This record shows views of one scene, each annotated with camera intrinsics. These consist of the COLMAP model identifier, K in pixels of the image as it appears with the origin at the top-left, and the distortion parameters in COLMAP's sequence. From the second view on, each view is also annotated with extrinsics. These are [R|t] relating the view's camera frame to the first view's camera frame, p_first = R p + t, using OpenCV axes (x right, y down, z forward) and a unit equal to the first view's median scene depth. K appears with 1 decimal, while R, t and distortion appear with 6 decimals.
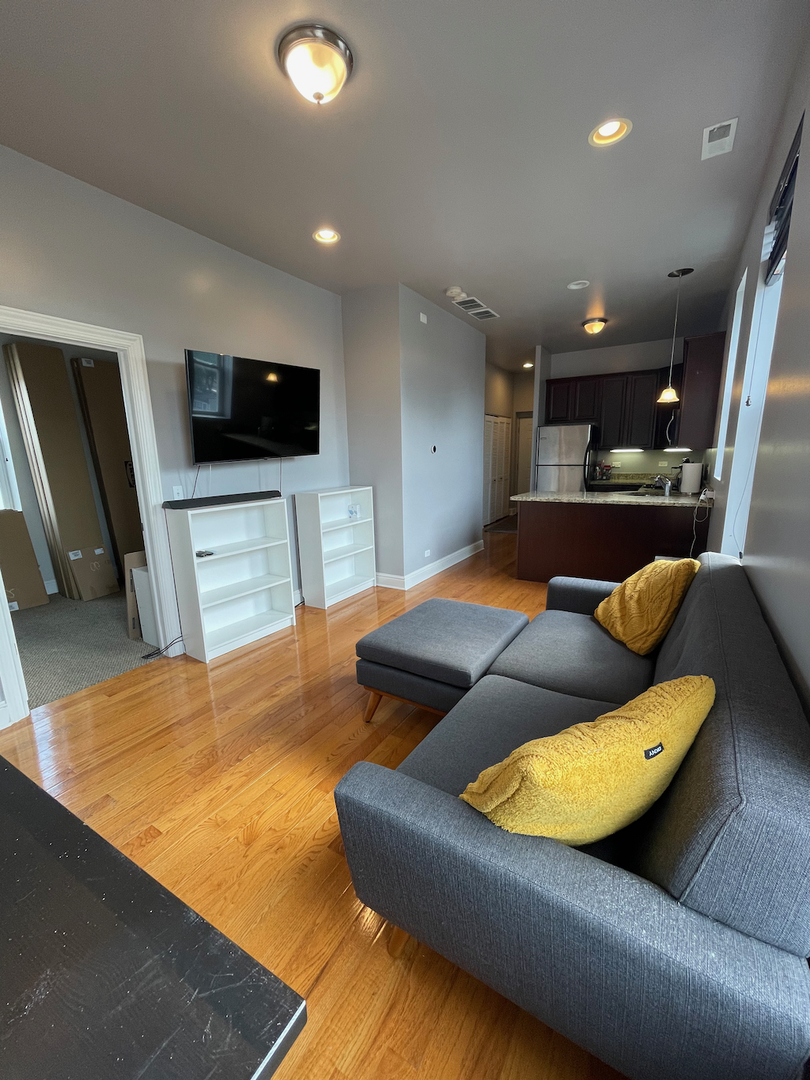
lens RADIAL K [[434.6, 0, 409.9], [0, 434.6, 546.1], [0, 0, 1]] dist [0.000791, 0.000140]
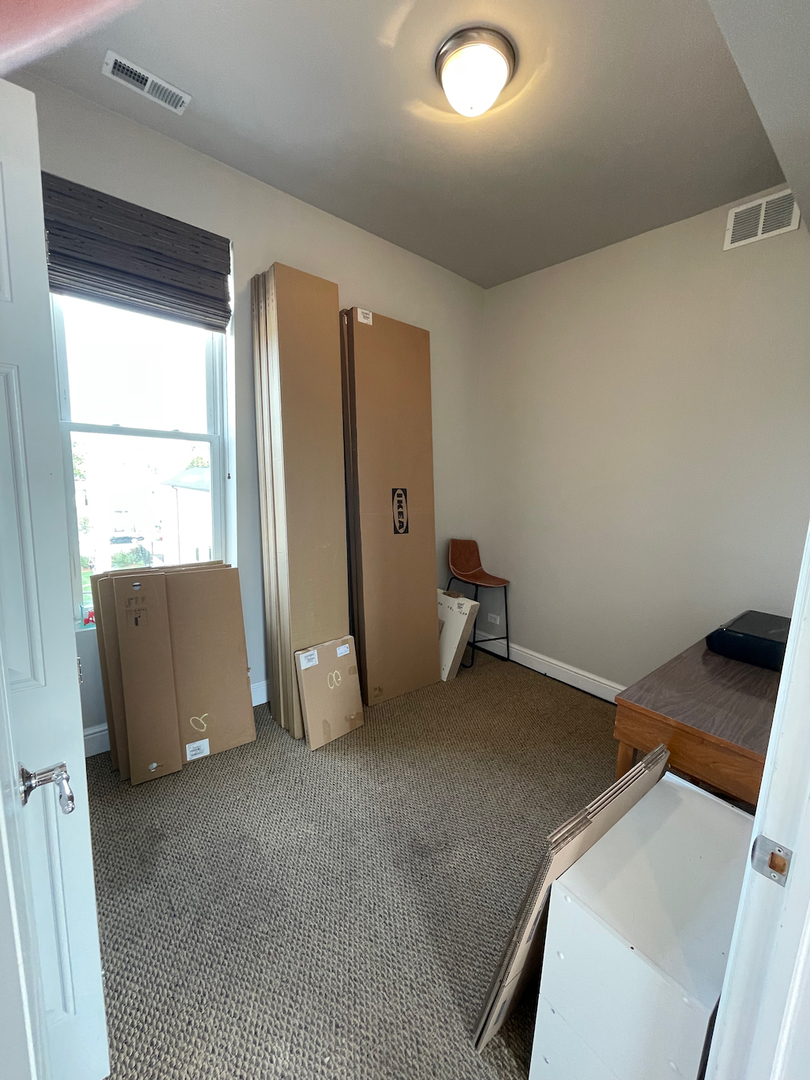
lens RADIAL K [[434.6, 0, 409.9], [0, 434.6, 546.1], [0, 0, 1]] dist [0.000791, 0.000140]
pose [[0.946839, 0.102731, -0.304865, -0.489154], [-0.120311, 0.991954, -0.039396, -0.107052], [0.298365, 0.073980, 0.951580, 0.504922]]
